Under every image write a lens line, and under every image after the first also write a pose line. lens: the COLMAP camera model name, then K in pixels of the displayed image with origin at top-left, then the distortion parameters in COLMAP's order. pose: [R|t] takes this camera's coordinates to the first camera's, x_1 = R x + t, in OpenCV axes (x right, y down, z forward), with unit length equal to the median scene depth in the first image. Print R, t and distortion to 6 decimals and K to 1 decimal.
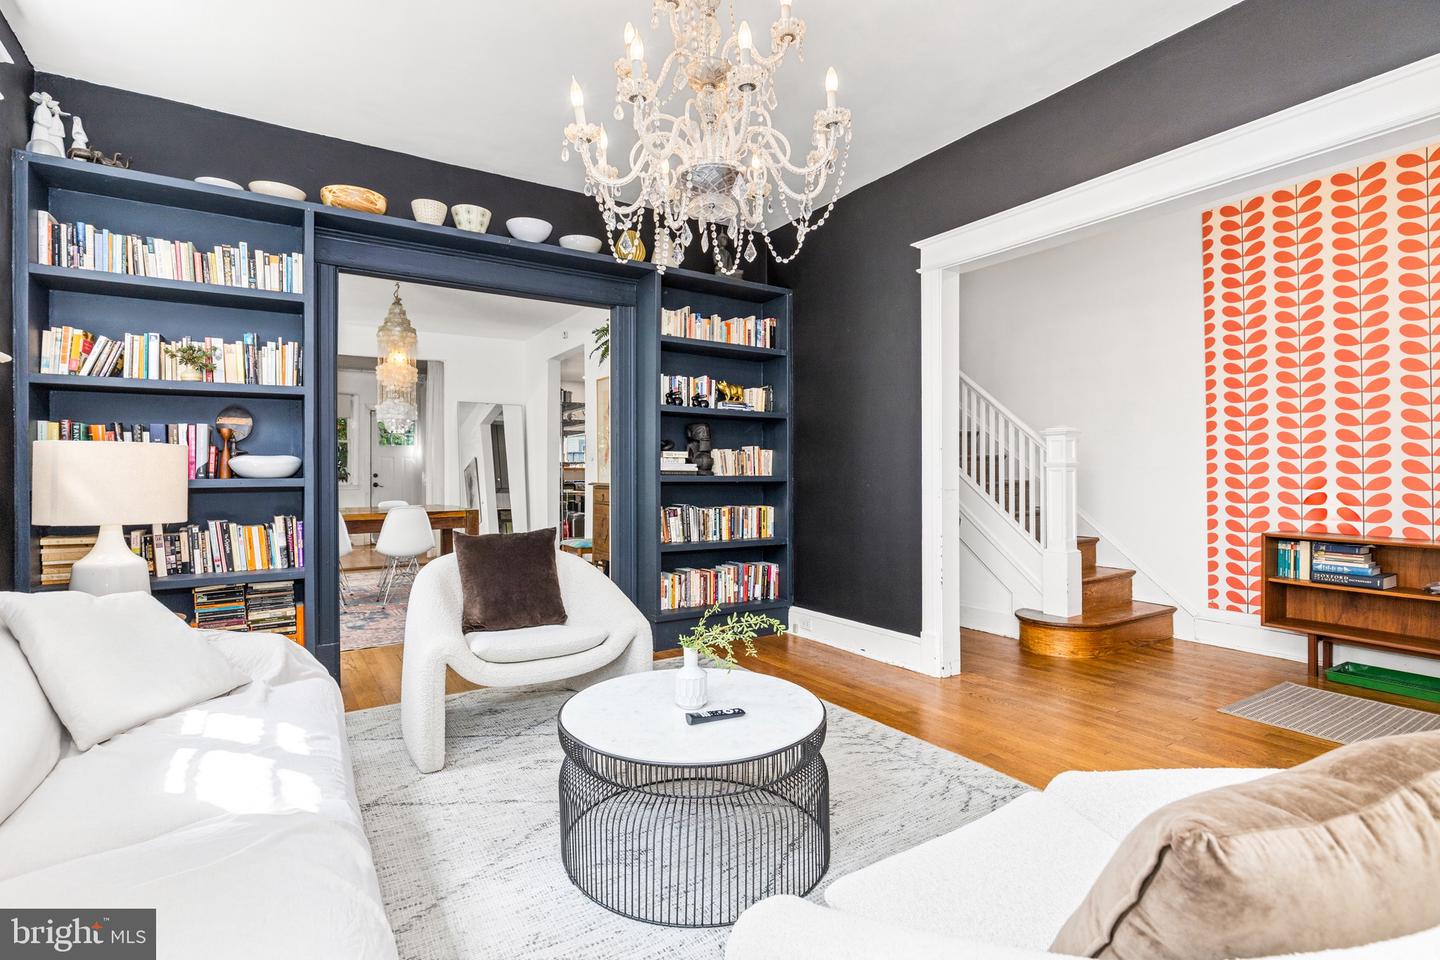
lens RADIAL K [[678.2, 0, 715.5], [0, 678.2, 474.7], [0, 0, 1]] dist [-0.004564, -0.001133]
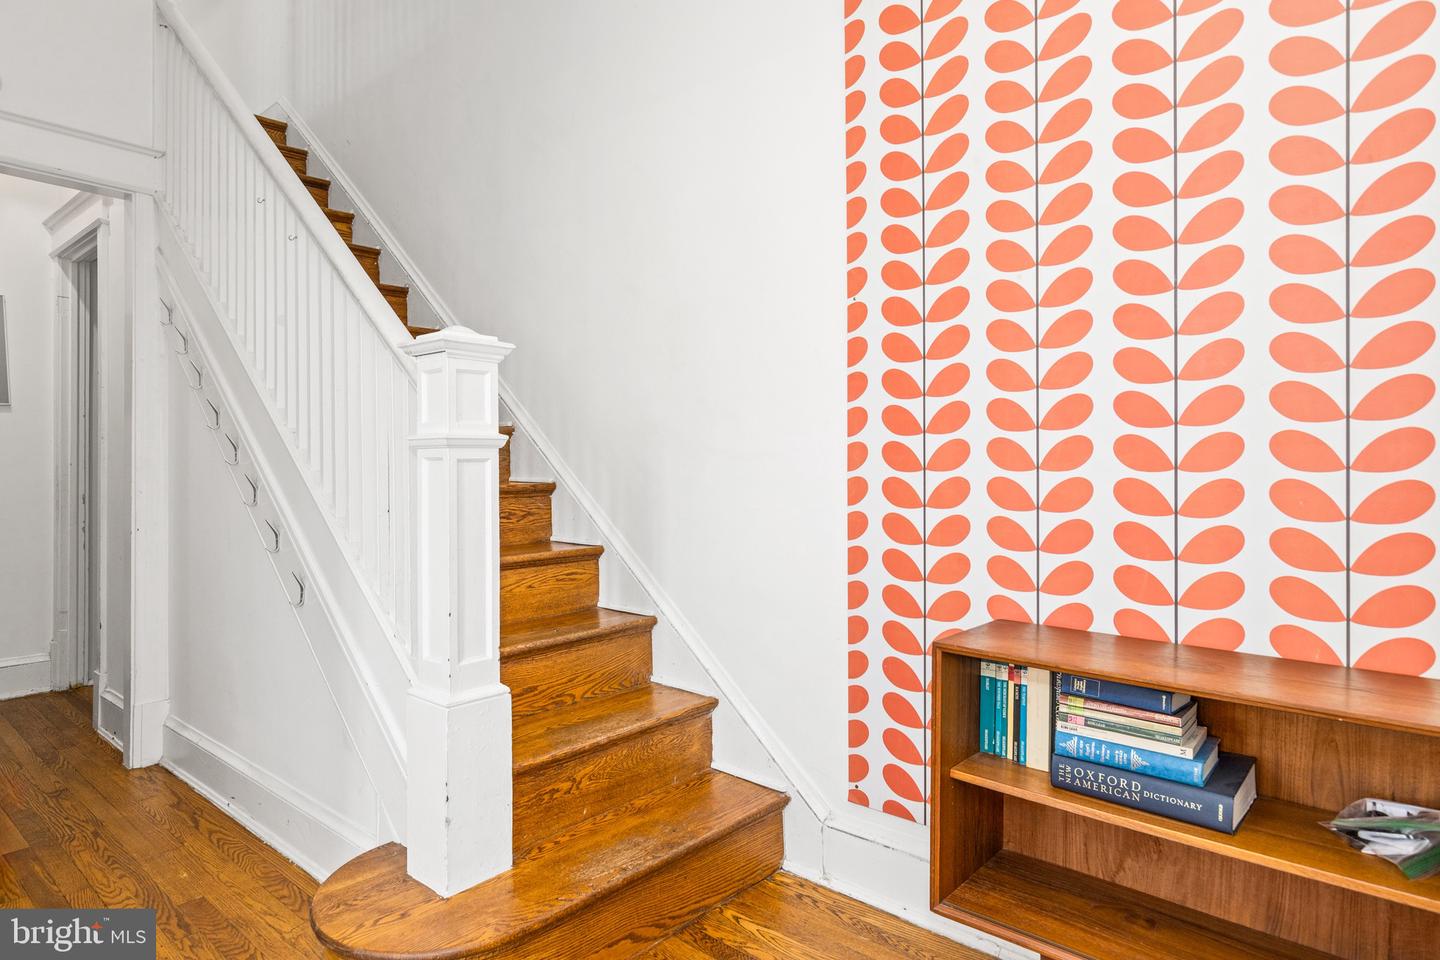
lens RADIAL K [[826.5, 0, 720.0], [0, 826.5, 480.0], [0, 0, 1]] dist [0.004577, 0.001247]
pose [[0.954209, -0.007496, 0.299045, 0.594798], [0.001609, 0.999800, 0.019925, -0.005298], [-0.299135, -0.018531, 0.954031, 0.649945]]
